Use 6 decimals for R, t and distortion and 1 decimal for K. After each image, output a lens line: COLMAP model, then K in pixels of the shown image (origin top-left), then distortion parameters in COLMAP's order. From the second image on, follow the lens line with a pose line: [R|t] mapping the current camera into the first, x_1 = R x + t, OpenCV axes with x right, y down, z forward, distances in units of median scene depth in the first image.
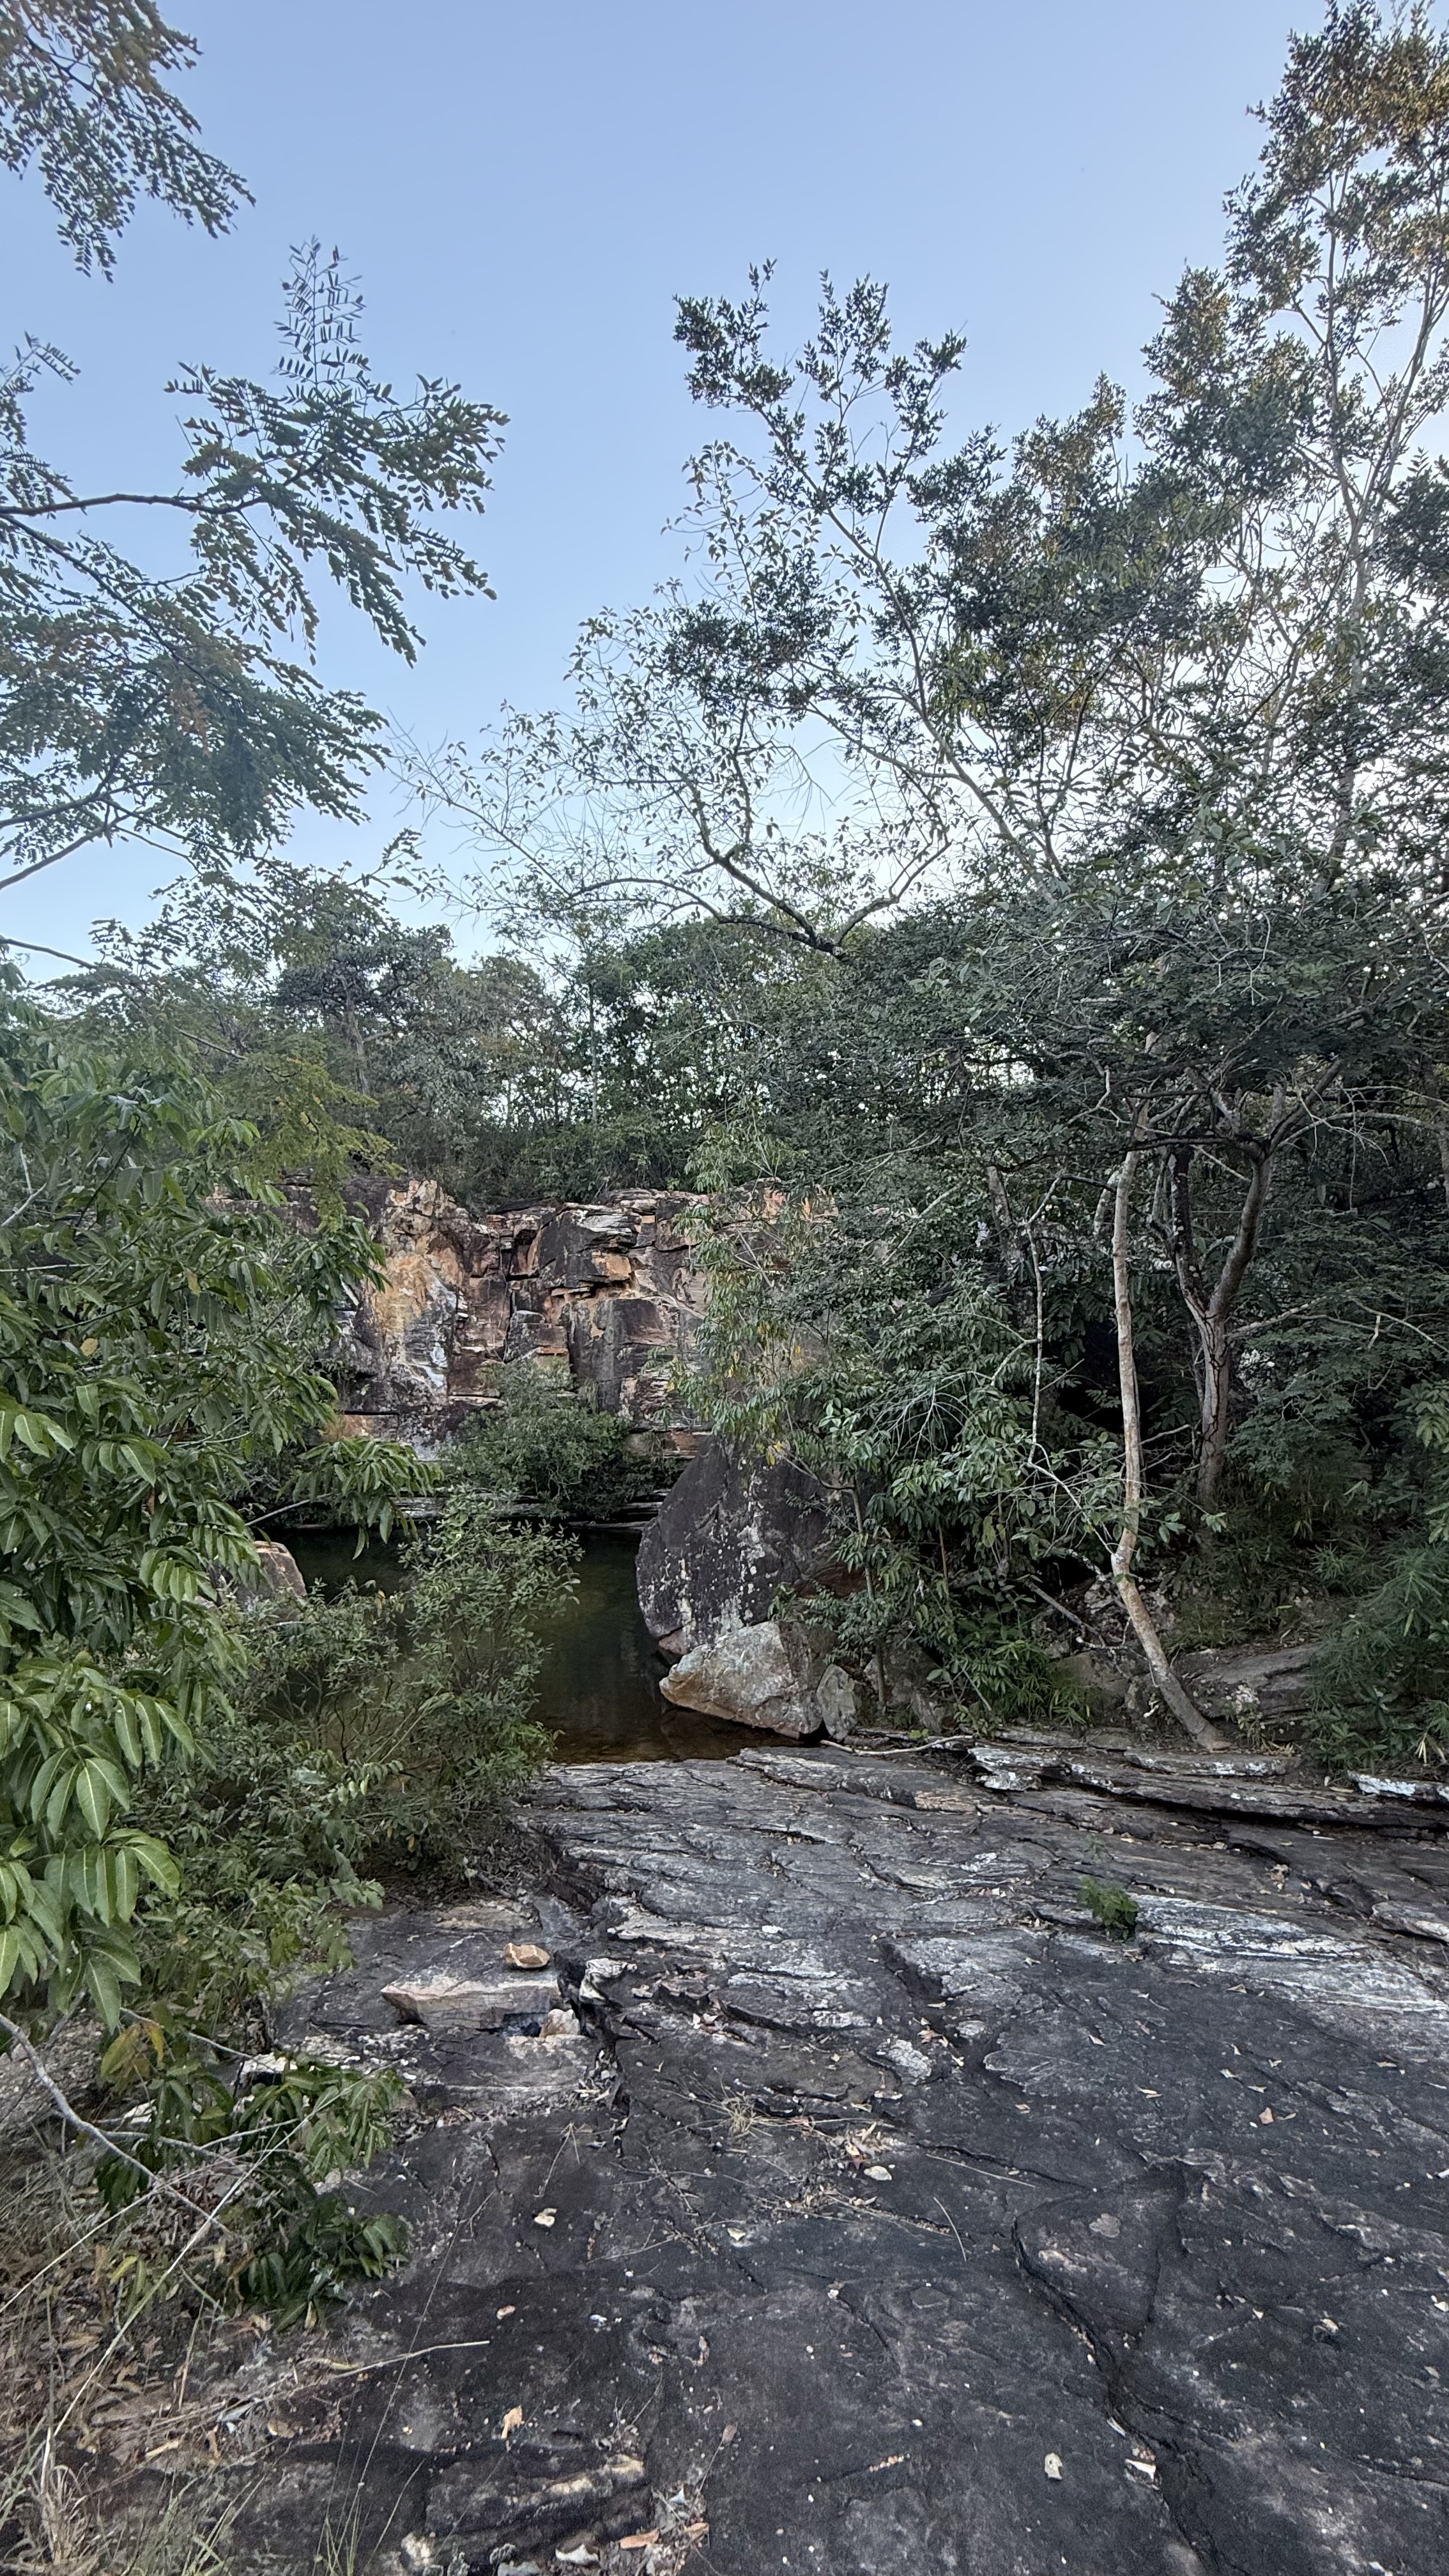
lens RADIAL K [[1032.0, 0, 724.4], [0, 1032.0, 1286.1], [0, 0, 1]] dist [0.002125, 0.000256]
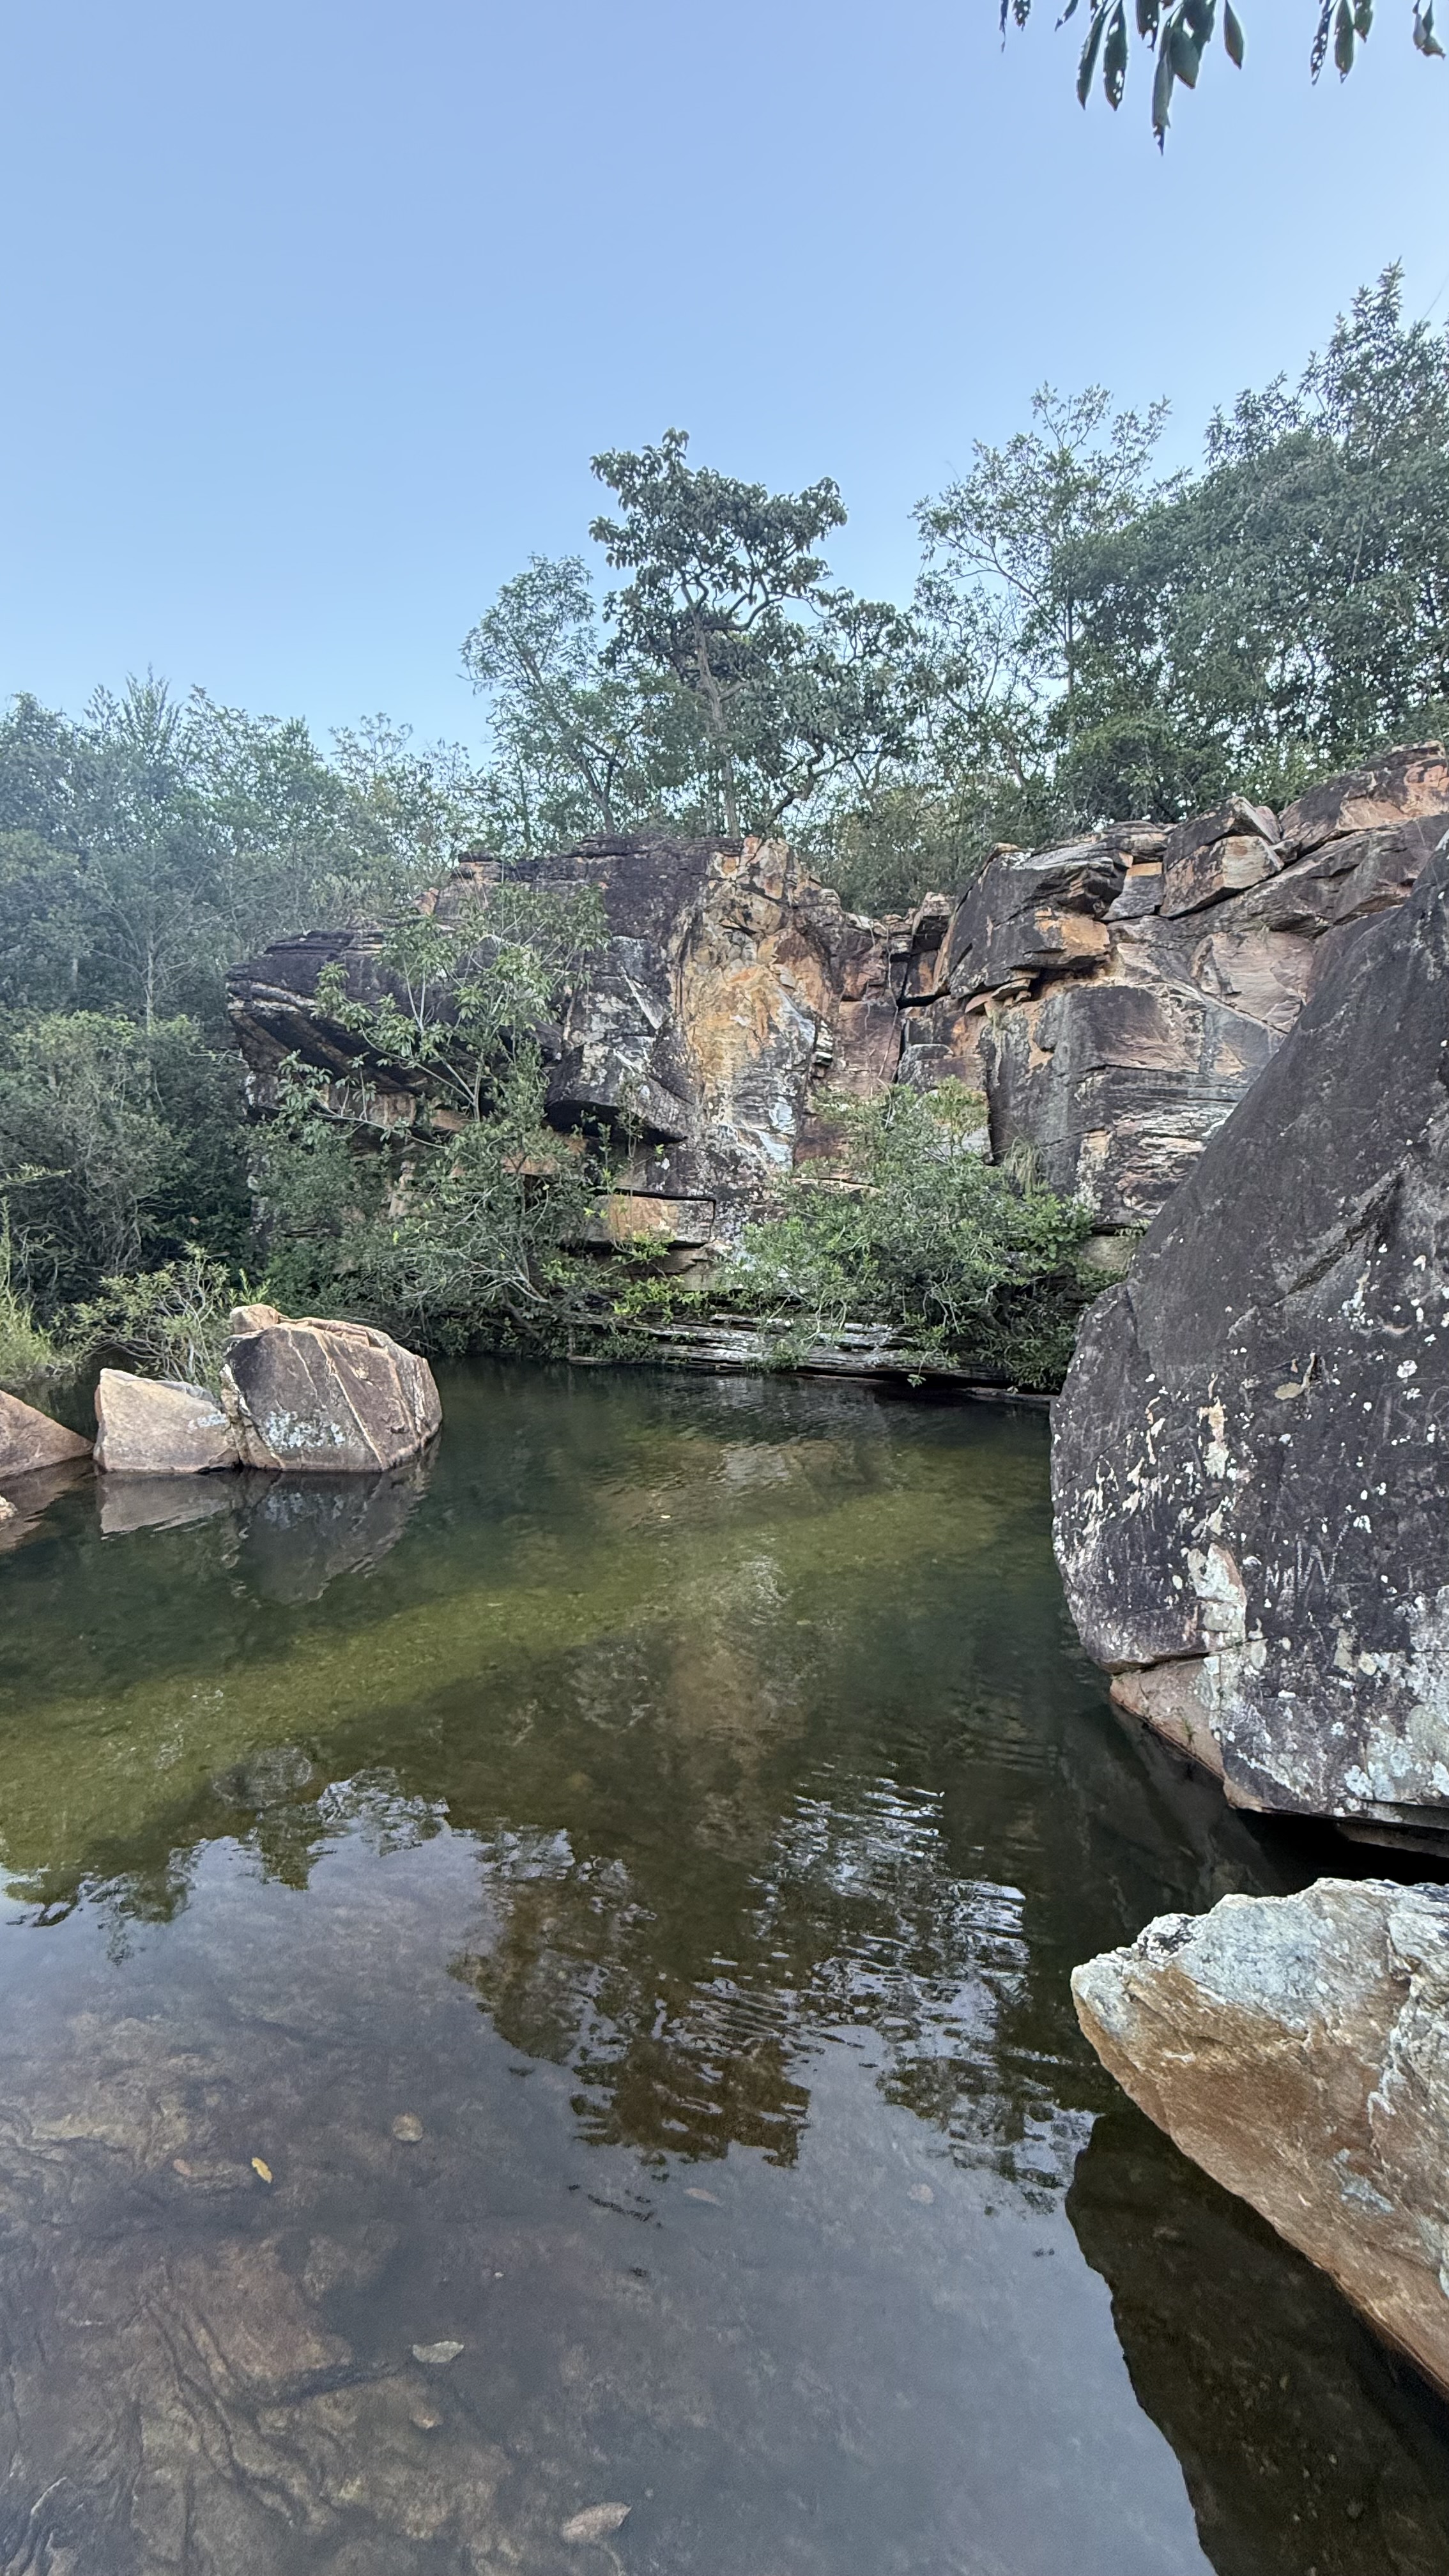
lens RADIAL K [[1032.0, 0, 724.4], [0, 1032.0, 1286.1], [0, 0, 1]] dist [0.002125, 0.000256]
pose [[0.893425, 0.043559, -0.447095, -0.021236], [-0.013281, 0.997414, 0.070635, 0.127916], [0.449015, -0.057169, 0.891693, 0.416183]]
